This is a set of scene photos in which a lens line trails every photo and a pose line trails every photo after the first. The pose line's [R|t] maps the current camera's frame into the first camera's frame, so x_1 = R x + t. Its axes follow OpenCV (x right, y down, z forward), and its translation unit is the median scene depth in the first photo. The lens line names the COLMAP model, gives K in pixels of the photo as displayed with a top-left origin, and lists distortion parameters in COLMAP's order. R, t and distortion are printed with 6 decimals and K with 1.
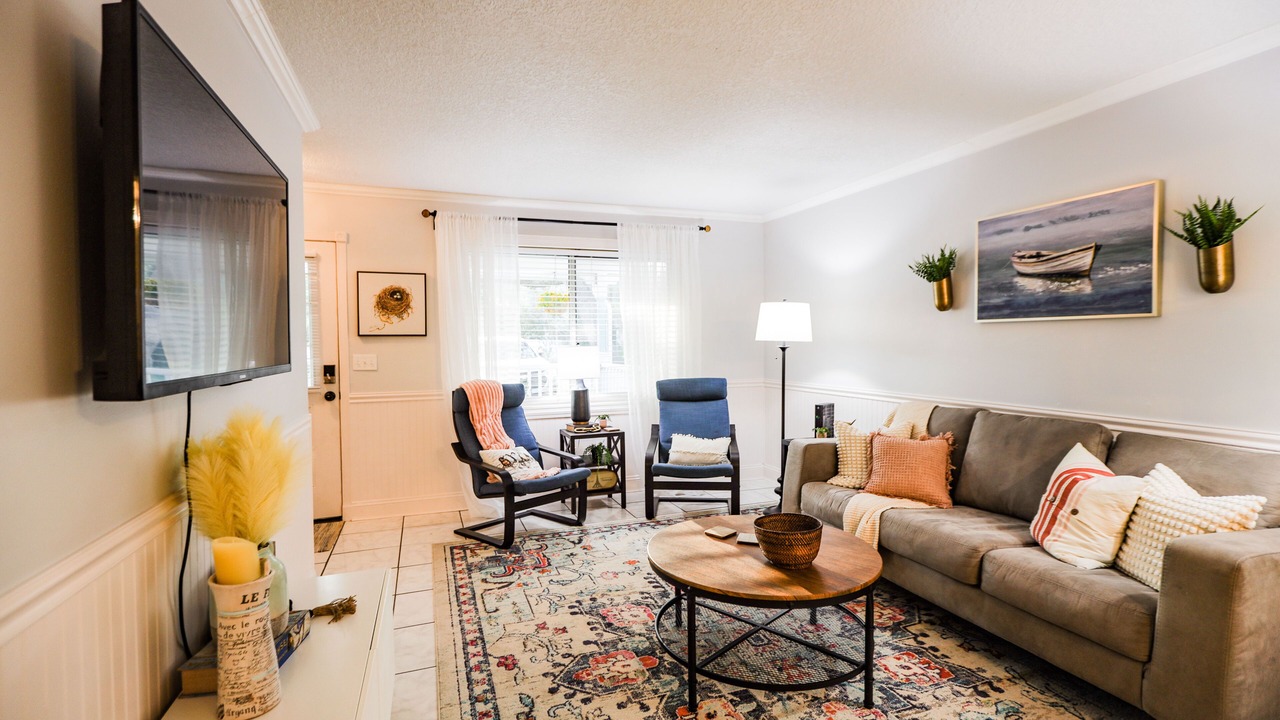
lens RADIAL K [[584.2, 0, 640.0], [0, 584.2, 360.0], [0, 0, 1]] dist [0.001218, 0.000410]
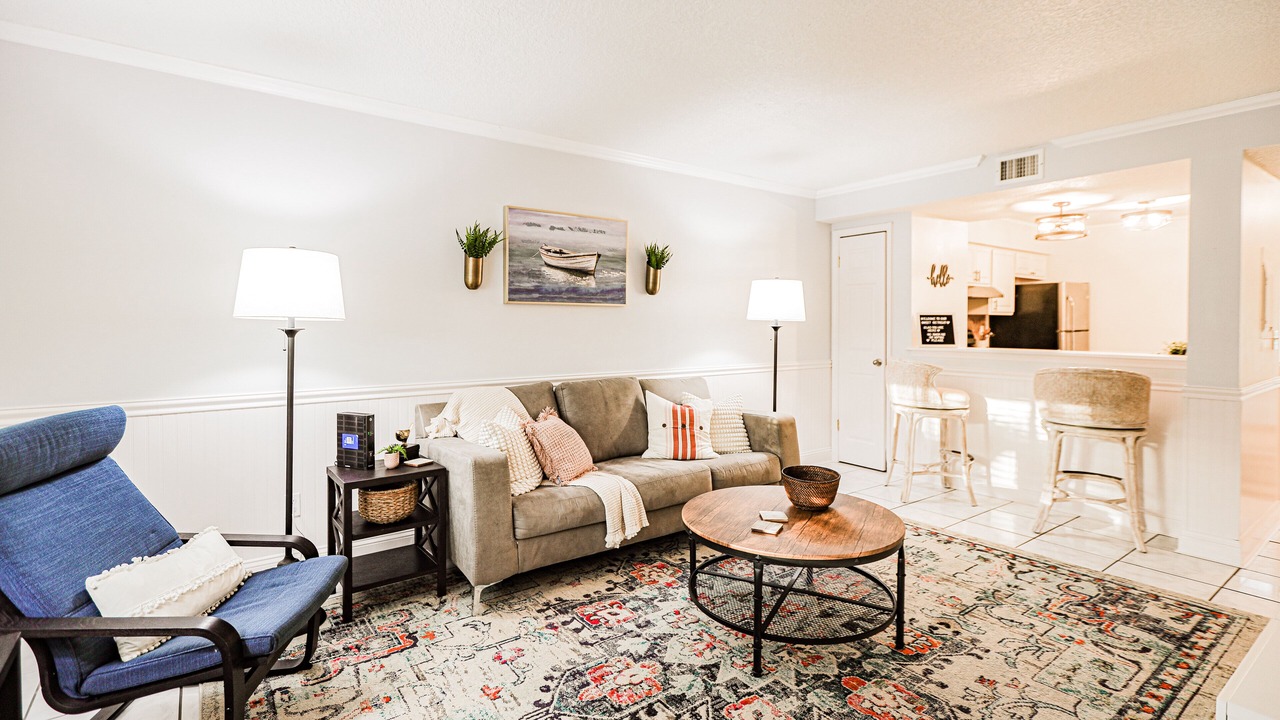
lens RADIAL K [[588.1, 0, 641.8], [0, 588.1, 341.7], [0, 0, 1]] dist [0.002329, 0.000182]
pose [[-0.267823, -0.030901, 0.962972, -0.611742], [0.027527, 0.998832, 0.039707, -0.037000], [-0.963075, 0.037142, -0.266660, 1.258186]]
